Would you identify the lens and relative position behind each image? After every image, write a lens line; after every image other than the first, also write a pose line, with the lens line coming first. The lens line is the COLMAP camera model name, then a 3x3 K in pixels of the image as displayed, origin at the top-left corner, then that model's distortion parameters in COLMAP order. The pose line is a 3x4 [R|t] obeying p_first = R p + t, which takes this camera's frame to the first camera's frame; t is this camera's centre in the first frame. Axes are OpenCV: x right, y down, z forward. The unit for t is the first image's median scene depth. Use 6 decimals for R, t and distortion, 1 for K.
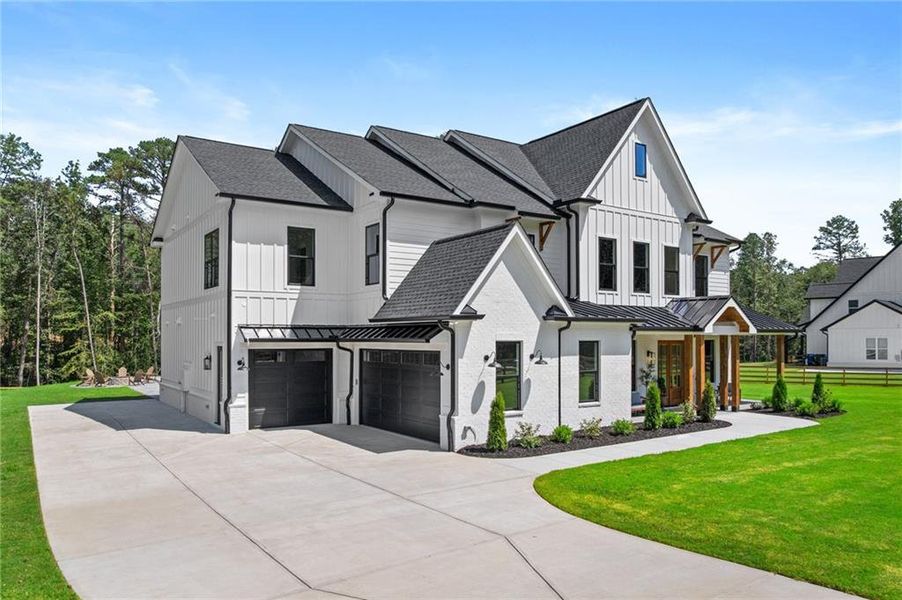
lens RADIAL K [[621.1, 0, 454.1], [0, 621.1, 327.9], [0, 0, 1]] dist [-0.034636, -0.000314]
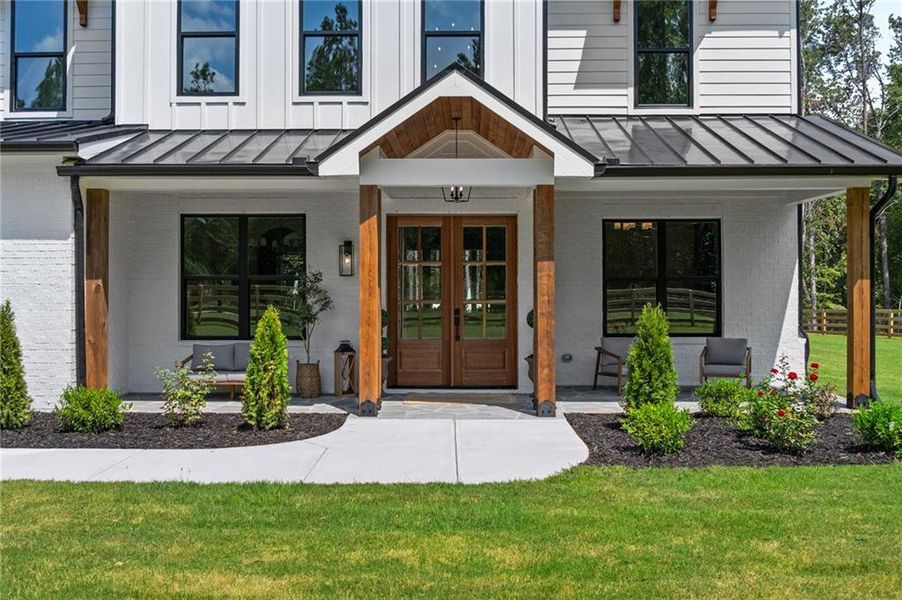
lens RADIAL K [[849.4, 0, 449.7], [0, 849.4, 260.0], [0, 0, 1]] dist [0.008701, -0.097546]
pose [[0.825041, -0.015658, -0.564856, 0.716867], [0.007829, 0.999837, -0.016281, 0.062311], [0.565019, 0.009010, 0.825029, 0.632302]]
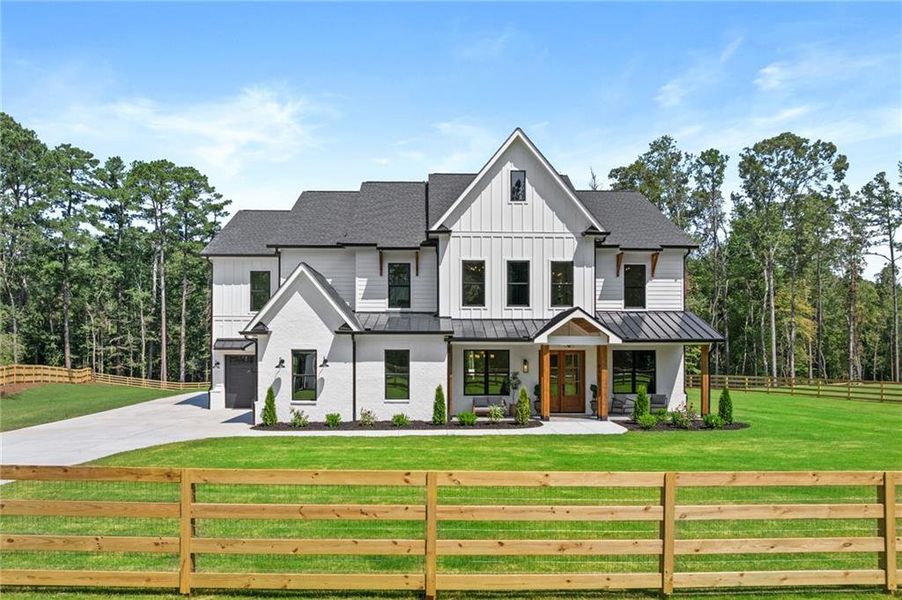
lens RADIAL K [[621.1, 0, 454.1], [0, 621.1, 327.9], [0, 0, 1]] dist [-0.034636, -0.000314]
pose [[0.853002, -0.015382, -0.521680, 0.828860], [0.006147, 0.999792, -0.019427, 0.001800], [0.521871, 0.013365, 0.852920, 0.005442]]
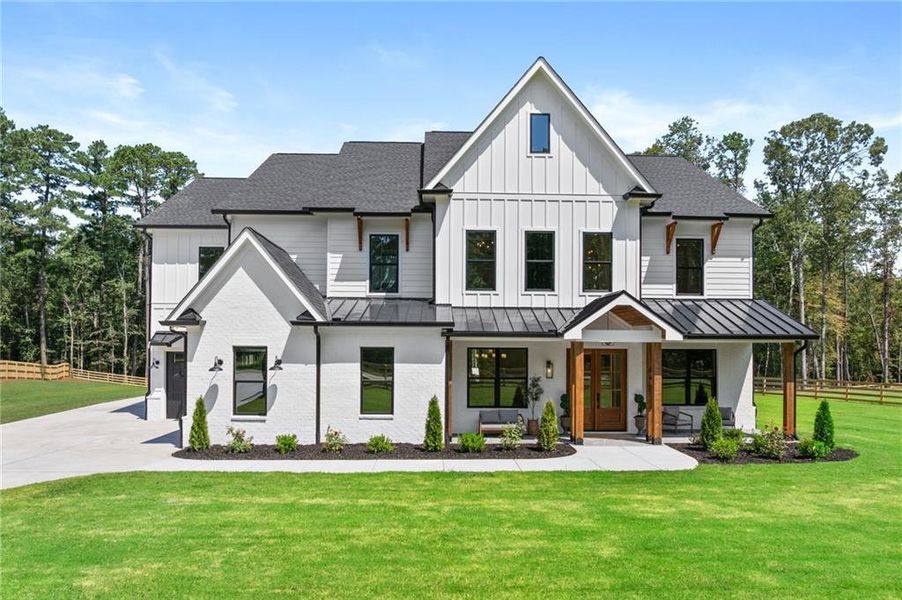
lens RADIAL K [[621.1, 0, 454.1], [0, 621.1, 327.9], [0, 0, 1]] dist [-0.034636, -0.000314]
pose [[0.851388, -0.007350, -0.524486, 0.683637], [-0.000227, 0.999897, -0.014380, 0.004946], [0.524537, 0.012362, 0.851298, 0.246045]]
